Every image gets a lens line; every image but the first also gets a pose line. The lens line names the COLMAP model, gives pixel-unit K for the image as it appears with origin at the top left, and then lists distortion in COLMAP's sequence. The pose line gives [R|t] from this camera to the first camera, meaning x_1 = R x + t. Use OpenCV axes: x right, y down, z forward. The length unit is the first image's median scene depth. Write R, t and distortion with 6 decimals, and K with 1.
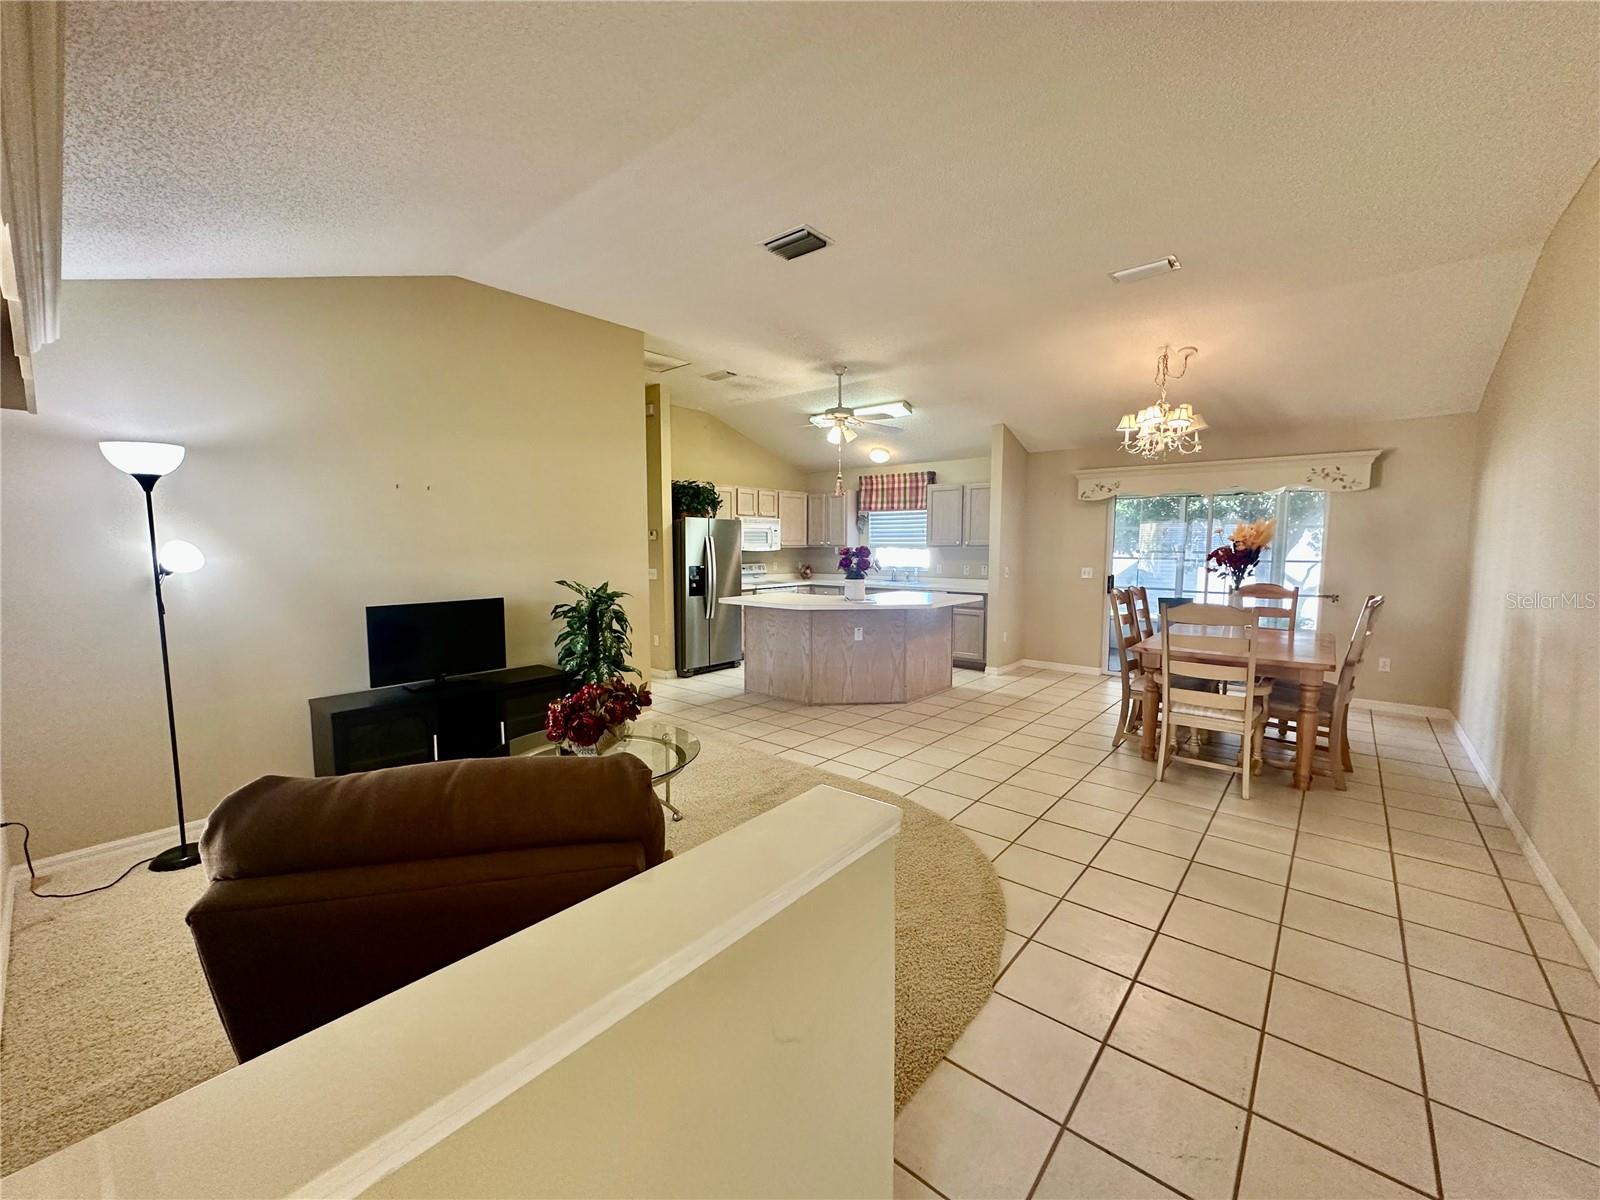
lens RADIAL K [[634.5, 0, 800.0], [0, 634.5, 600.0], [0, 0, 1]] dist [0.000461, 0.000064]
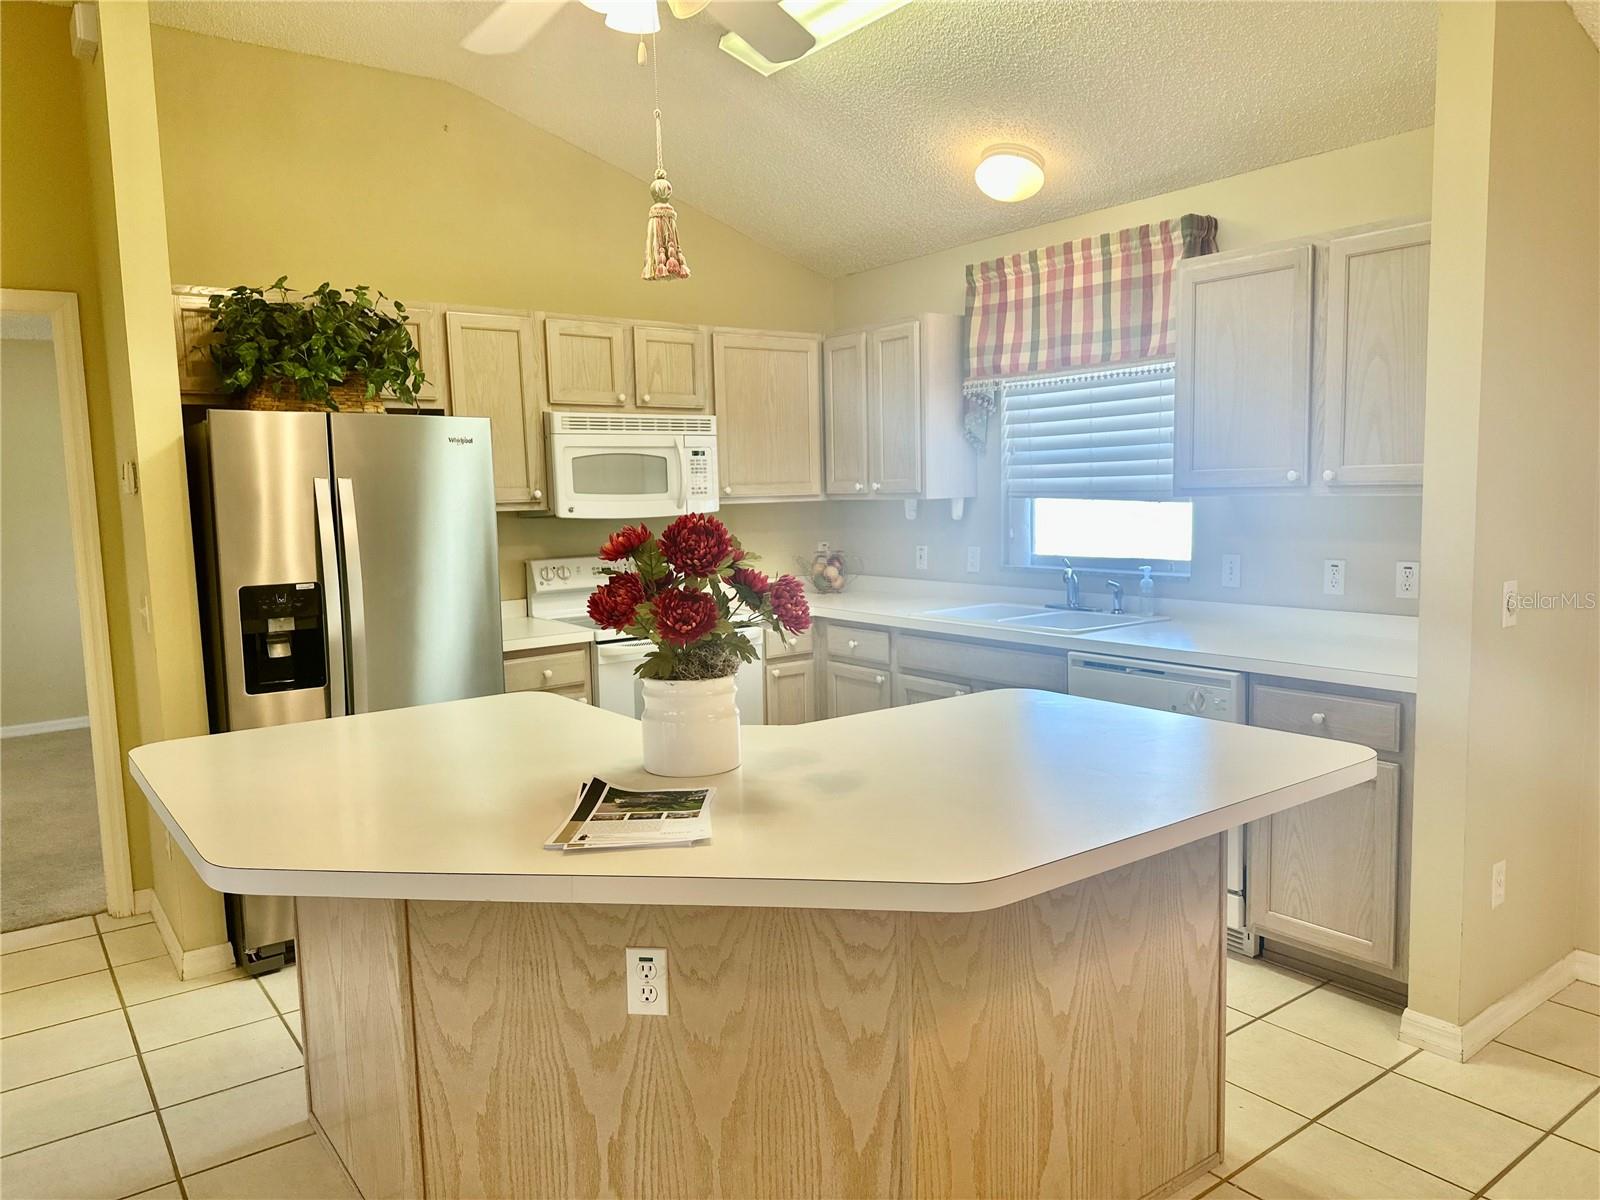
lens RADIAL K [[1123.8, 0, 800.0], [0, 1123.8, 600.0], [0, 0, 1]] dist [0.152537, -0.320192]
pose [[0.974612, -0.001139, -0.223897, 0.143923], [0.004808, 0.999863, 0.015843, -0.044128], [0.223848, -0.016517, 0.974484, 0.460939]]
